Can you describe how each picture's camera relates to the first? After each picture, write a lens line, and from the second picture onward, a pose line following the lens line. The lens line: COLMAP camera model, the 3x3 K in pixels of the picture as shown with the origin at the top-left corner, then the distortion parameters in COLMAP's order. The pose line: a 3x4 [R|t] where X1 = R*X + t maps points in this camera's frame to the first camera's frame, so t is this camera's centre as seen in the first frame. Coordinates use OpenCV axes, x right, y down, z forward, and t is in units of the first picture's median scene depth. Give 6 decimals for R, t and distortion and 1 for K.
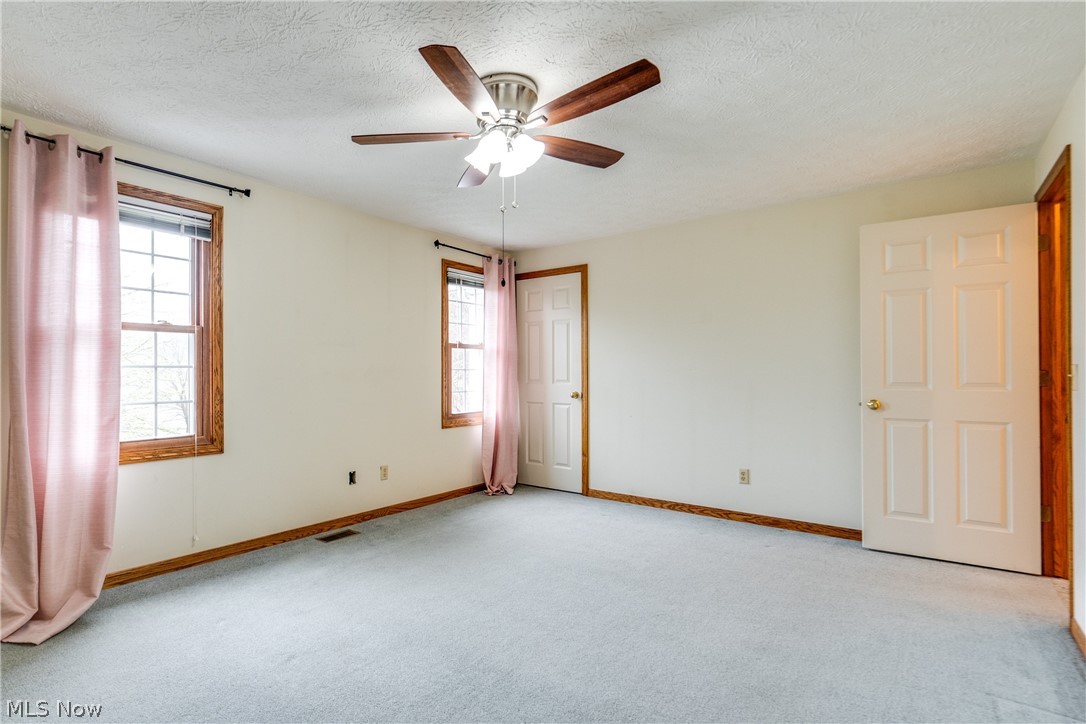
lens RADIAL K [[506.9, 0, 543.0], [0, 506.9, 362.0], [0, 0, 1]] dist [0.000687, 0.000504]
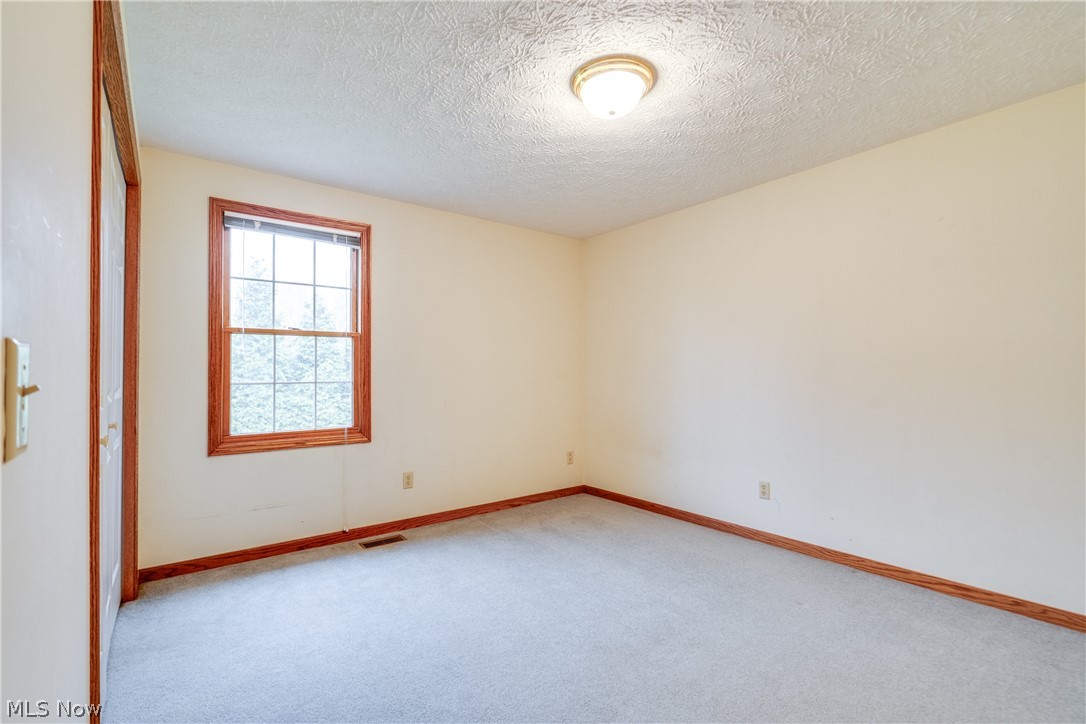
lens RADIAL K [[495.4, 0, 540.0], [0, 495.4, 364.0], [0, 0, 1]] dist [-0.003482, 0.000138]
pose [[0.960488, -0.012037, -0.278060, 0.139184], [0.014673, 0.999865, 0.007401, 0.004669], [0.277933, -0.011189, 0.960535, 0.179821]]
